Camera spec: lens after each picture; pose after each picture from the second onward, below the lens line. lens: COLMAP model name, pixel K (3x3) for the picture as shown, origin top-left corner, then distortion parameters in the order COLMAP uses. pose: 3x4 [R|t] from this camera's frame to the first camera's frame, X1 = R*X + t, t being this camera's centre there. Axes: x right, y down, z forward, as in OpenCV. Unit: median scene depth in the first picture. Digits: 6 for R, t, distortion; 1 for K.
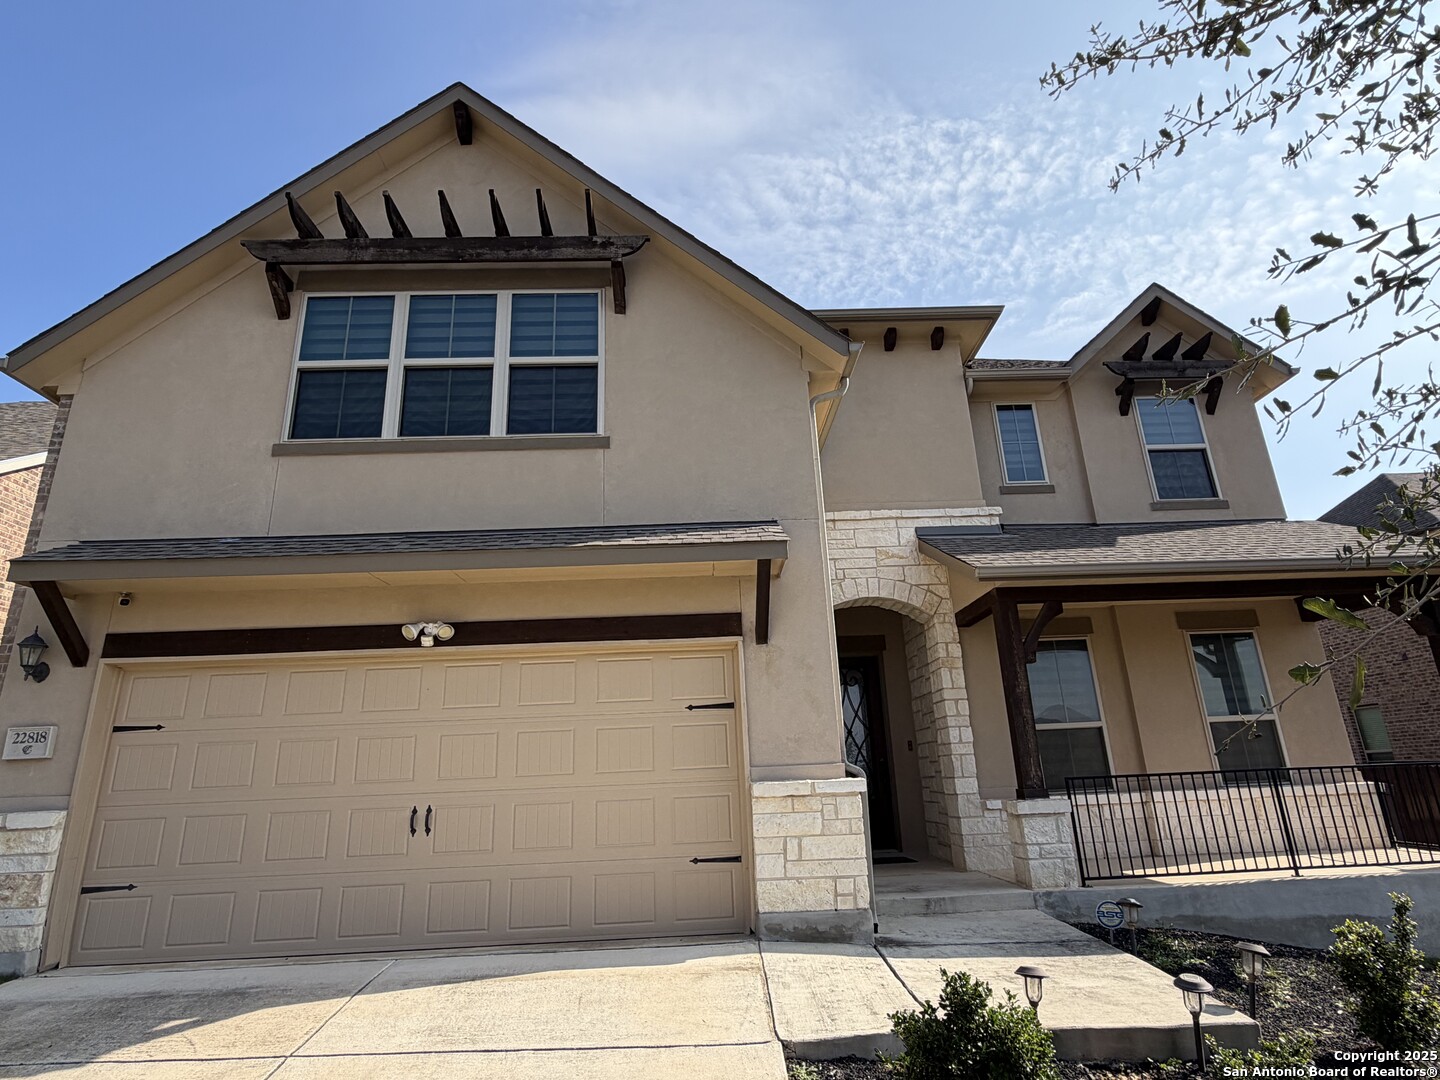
lens RADIAL K [[762.3, 0, 726.1], [0, 762.3, 540.7], [0, 0, 1]] dist [-0.007272, -0.000572]
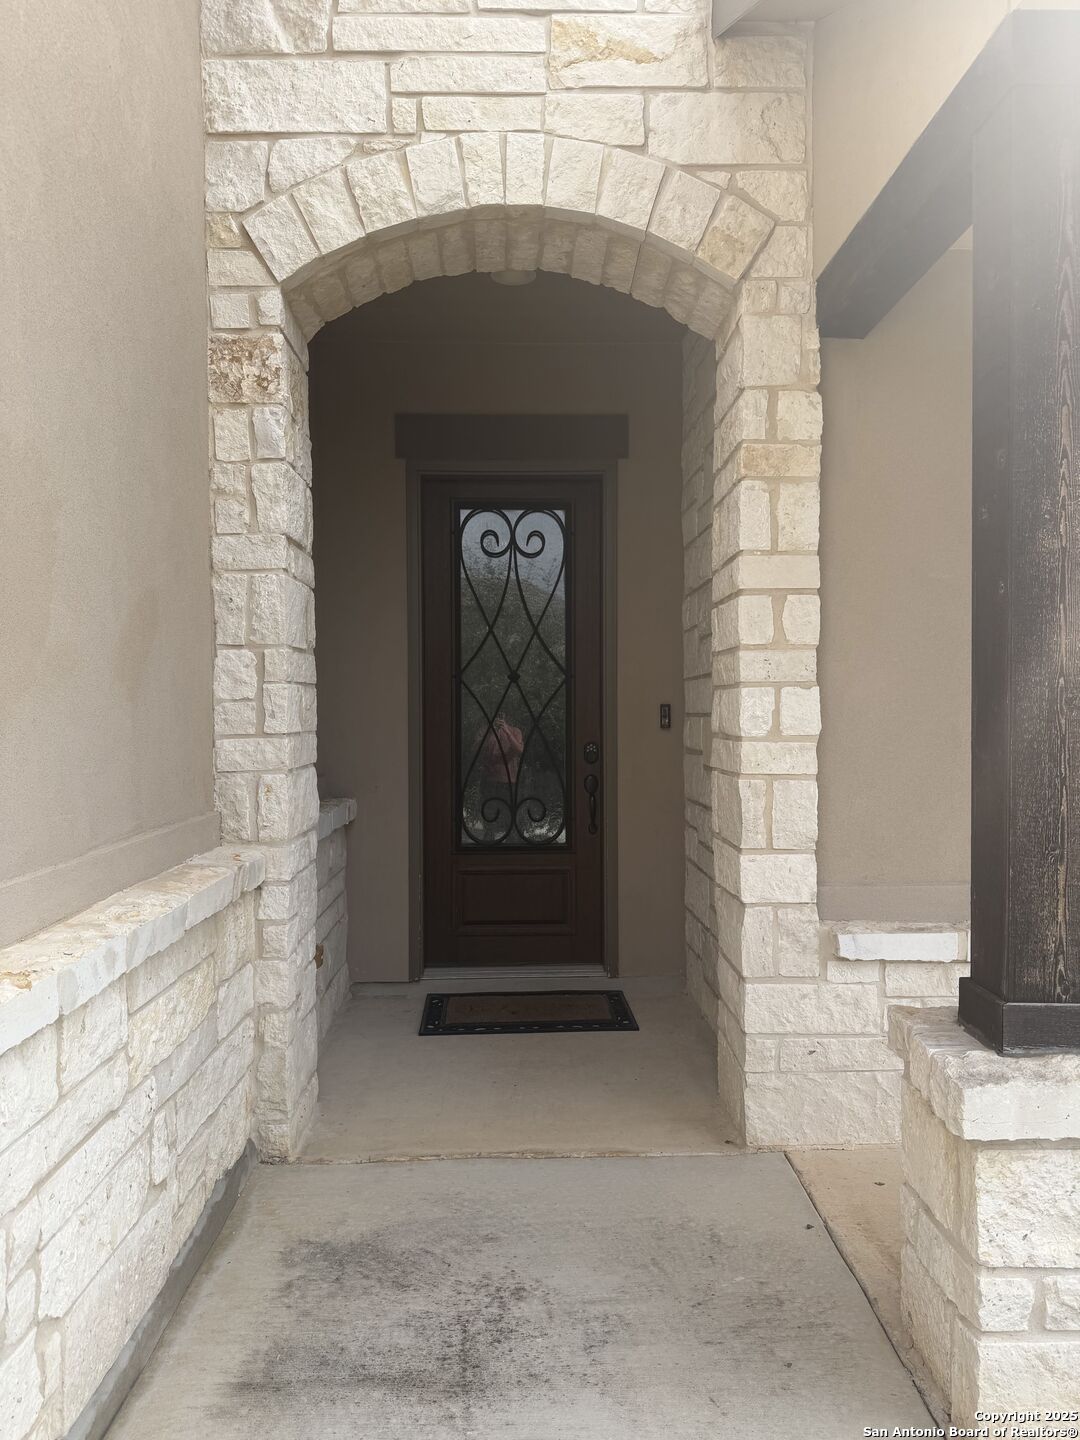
lens RADIAL K [[1012.1, 0, 536.7], [0, 1012.1, 716.9], [0, 0, 1]] dist [0.044003, -0.055709]
pose [[0.999201, 0.038513, -0.010665, 0.212865], [-0.033295, 0.949895, 0.310791, 0.136062], [0.022100, -0.310188, 0.950418, 0.610589]]
